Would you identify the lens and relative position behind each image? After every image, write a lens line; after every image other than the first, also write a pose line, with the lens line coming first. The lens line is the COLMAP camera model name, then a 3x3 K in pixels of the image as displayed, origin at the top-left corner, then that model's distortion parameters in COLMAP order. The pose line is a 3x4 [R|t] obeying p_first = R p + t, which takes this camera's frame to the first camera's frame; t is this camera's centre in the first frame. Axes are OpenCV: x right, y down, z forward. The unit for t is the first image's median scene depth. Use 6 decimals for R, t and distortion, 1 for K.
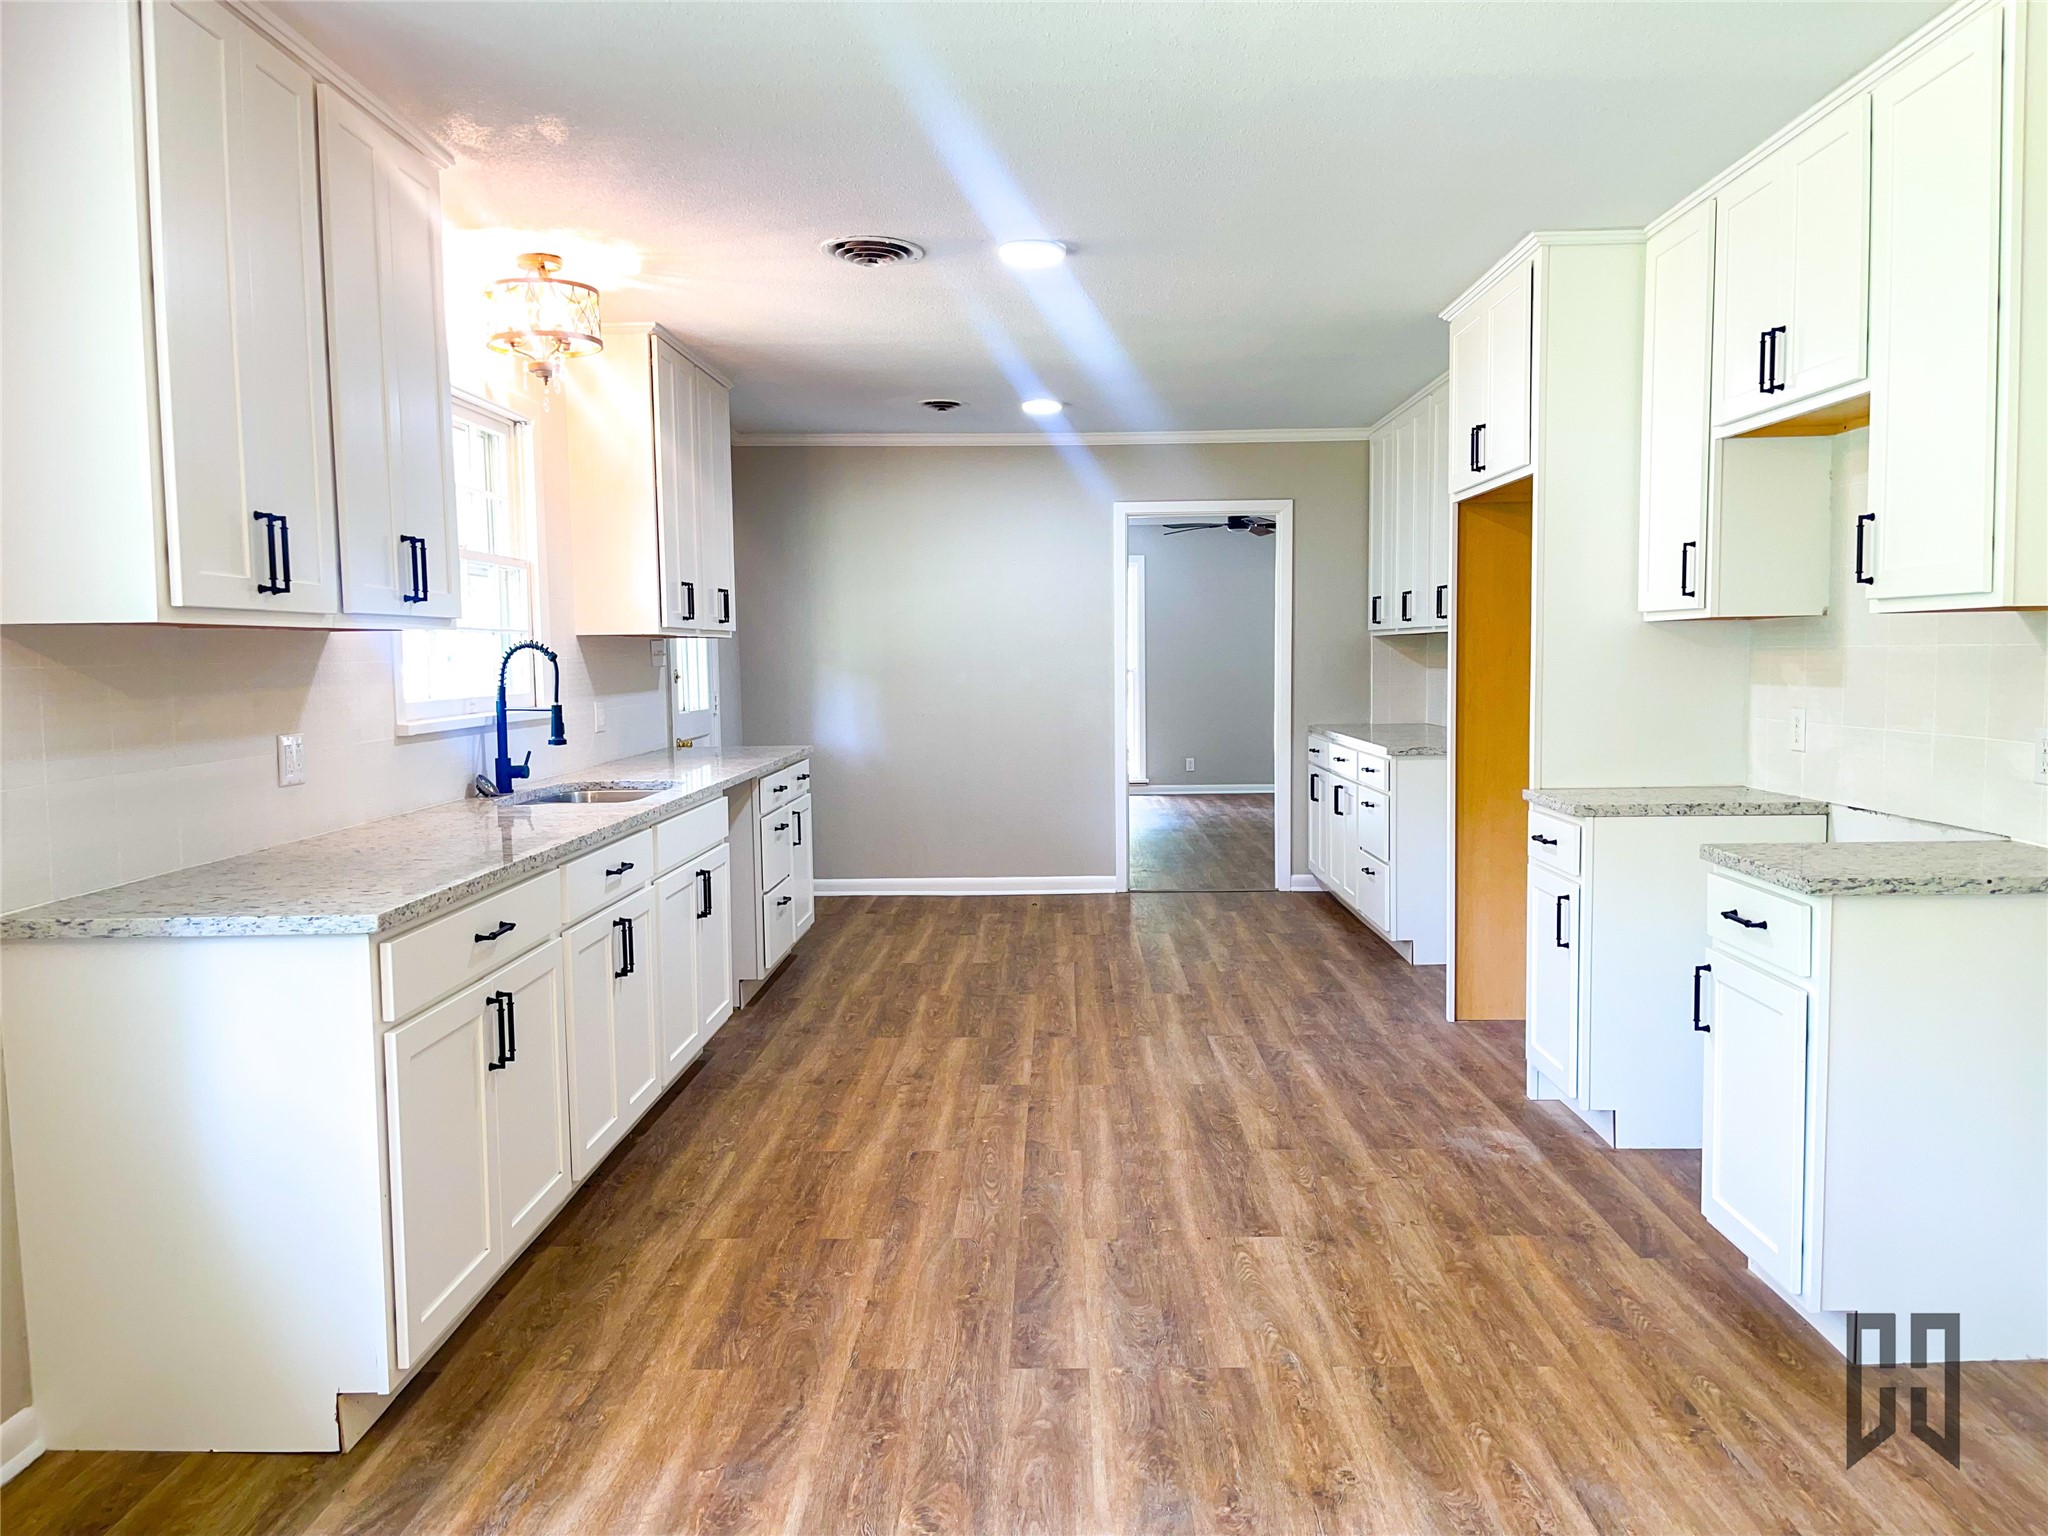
lens RADIAL K [[1608.4, 0, 1024.0], [0, 1608.4, 768.0], [0, 0, 1]] dist [0.292365, -0.001057]
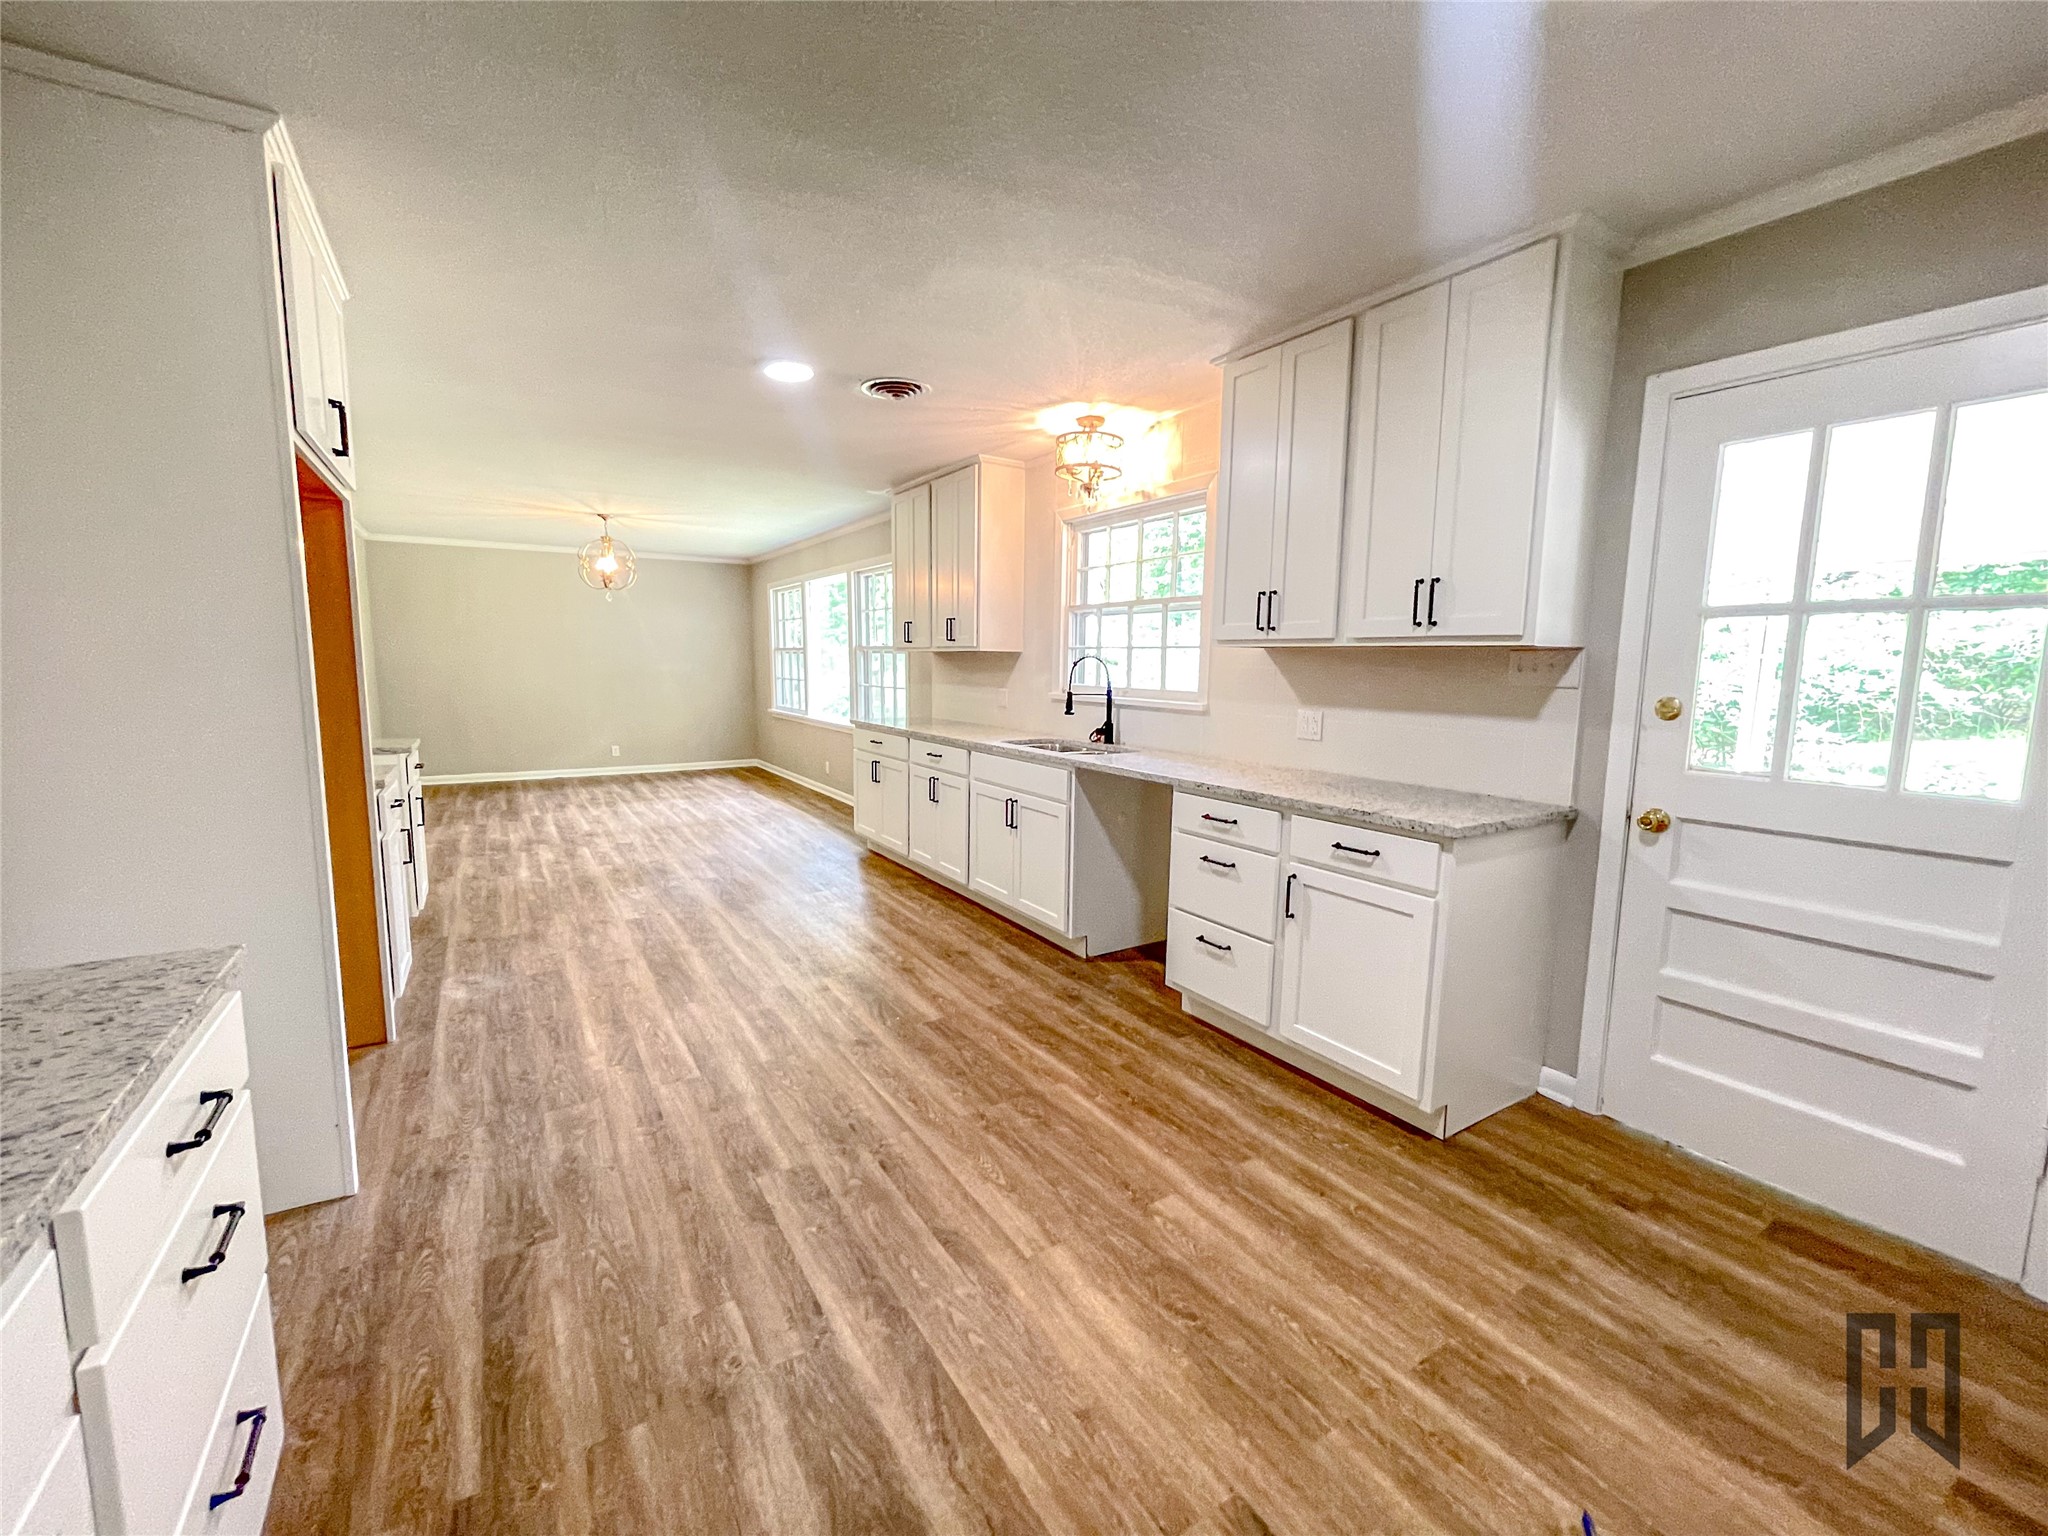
lens RADIAL K [[841.7, 0, 1009.9], [0, 841.7, 763.0], [0, 0, 1]] dist [-0.000960, 0.000171]
pose [[-0.840250, 0.061605, -0.538689, 0.265565], [-0.049787, 0.980560, 0.189796, -0.137448], [0.539909, 0.186296, -0.820848, 1.818777]]
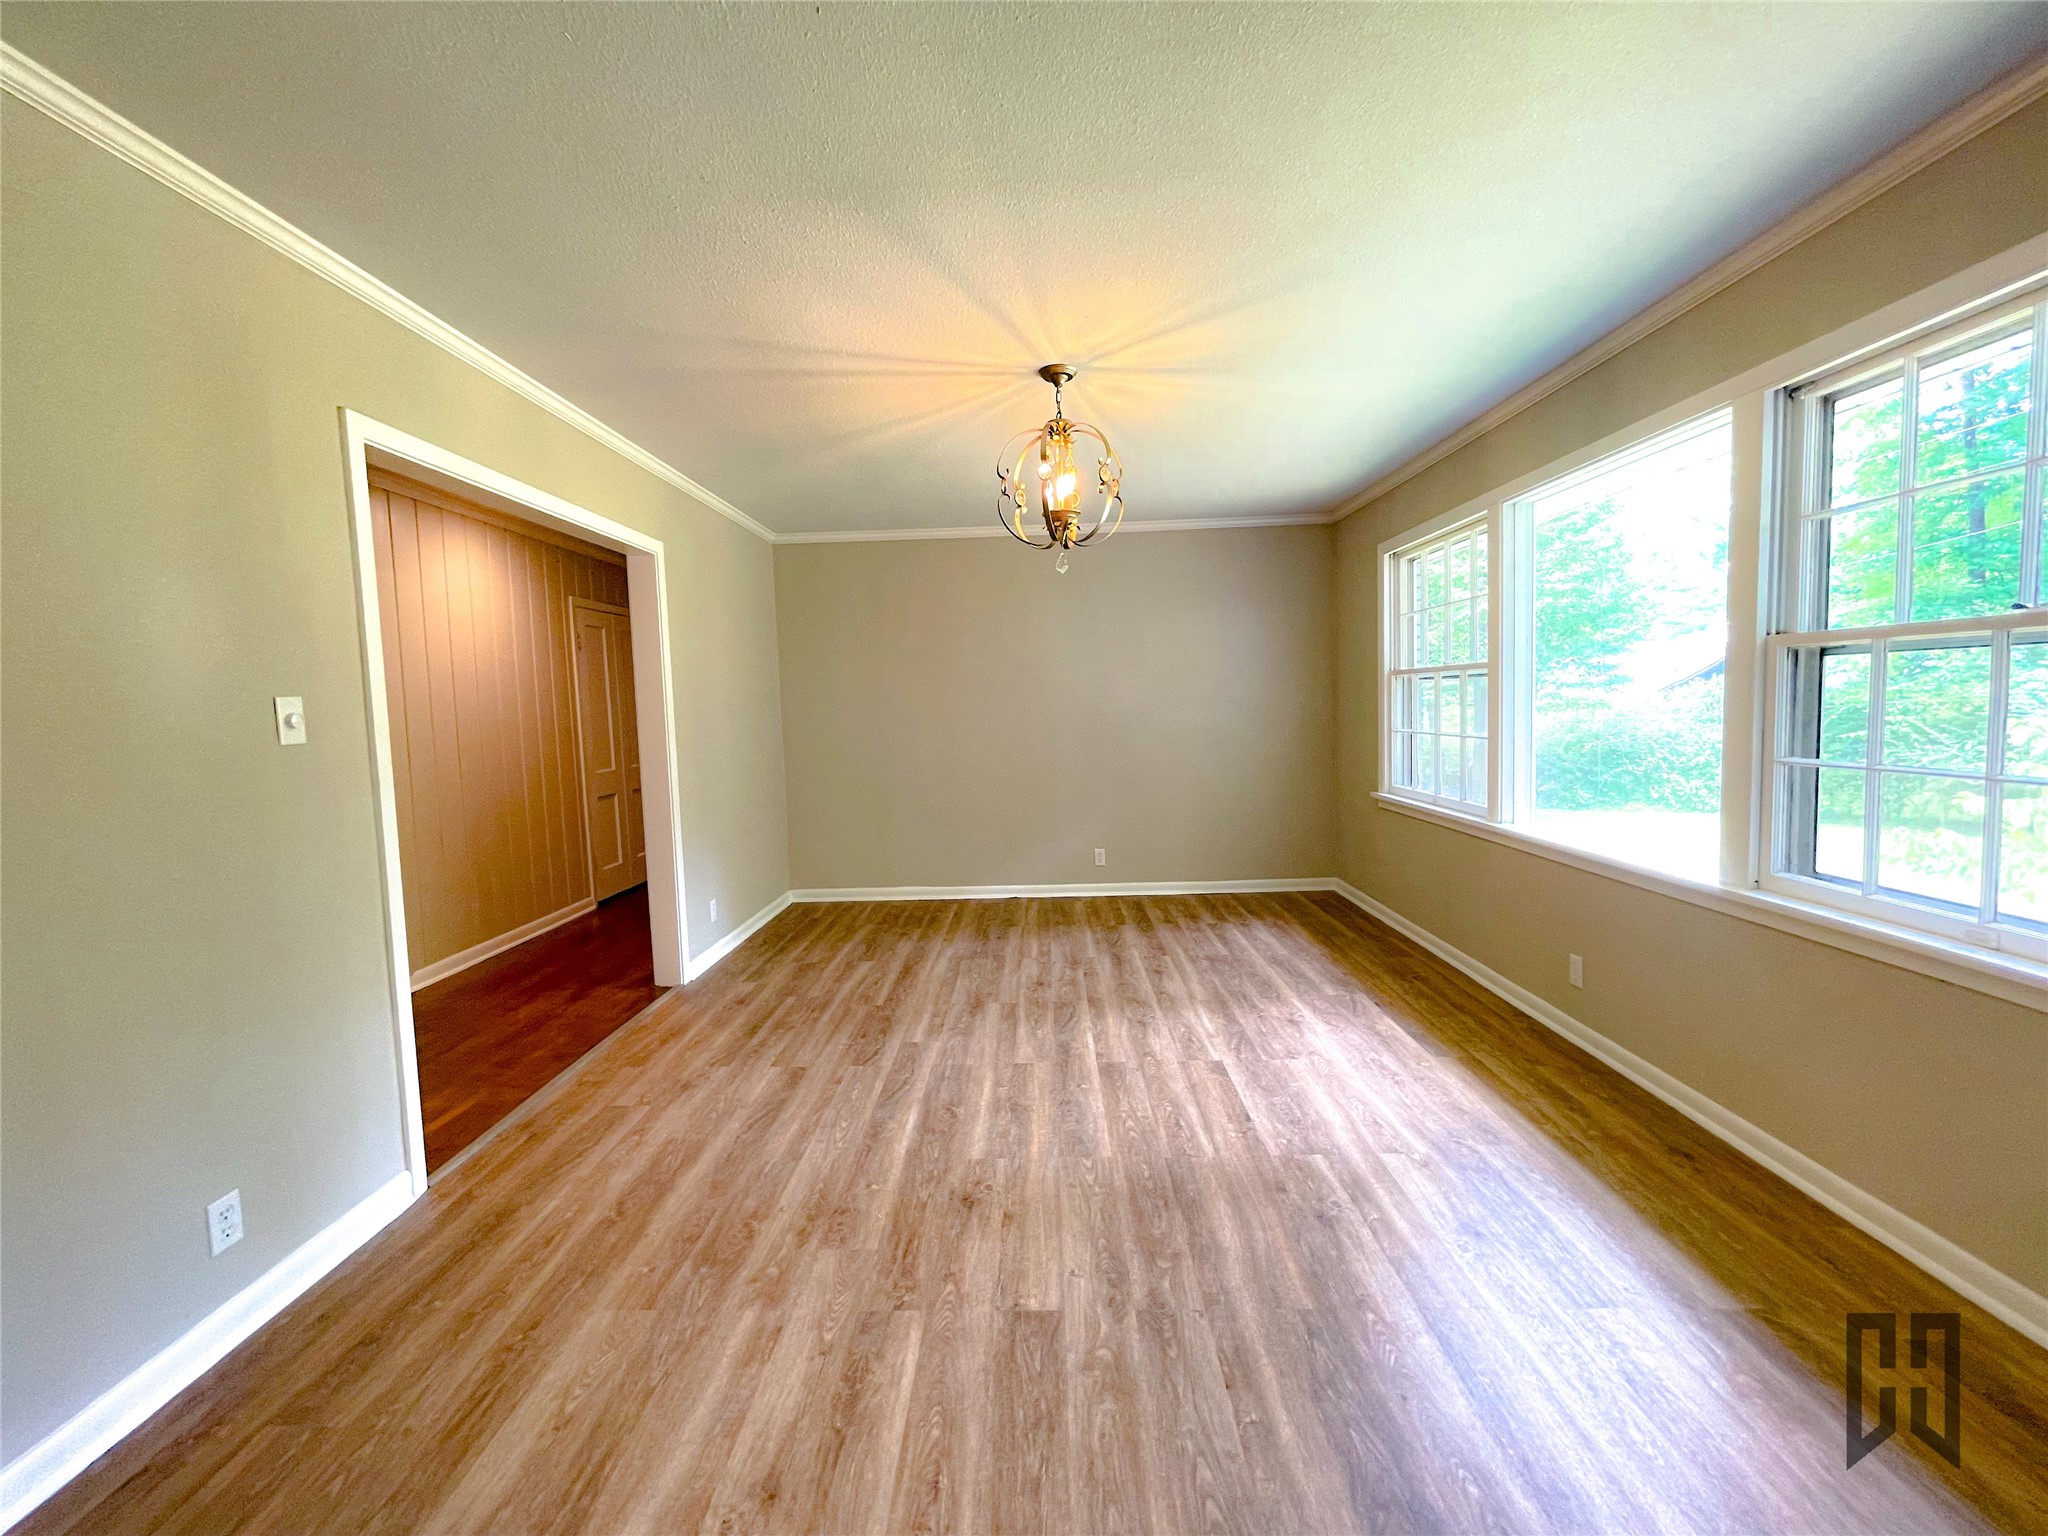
lens RADIAL K [[829.4, 0, 1028.5], [0, 829.4, 759.4], [0, 0, 1]] dist [-0.000091, 0.000193]
pose [[-0.999203, 0.039704, -0.004054, 0.065589], [0.038638, 0.987793, 0.150904, -0.055975], [0.009996, 0.150627, -0.988540, 0.769359]]
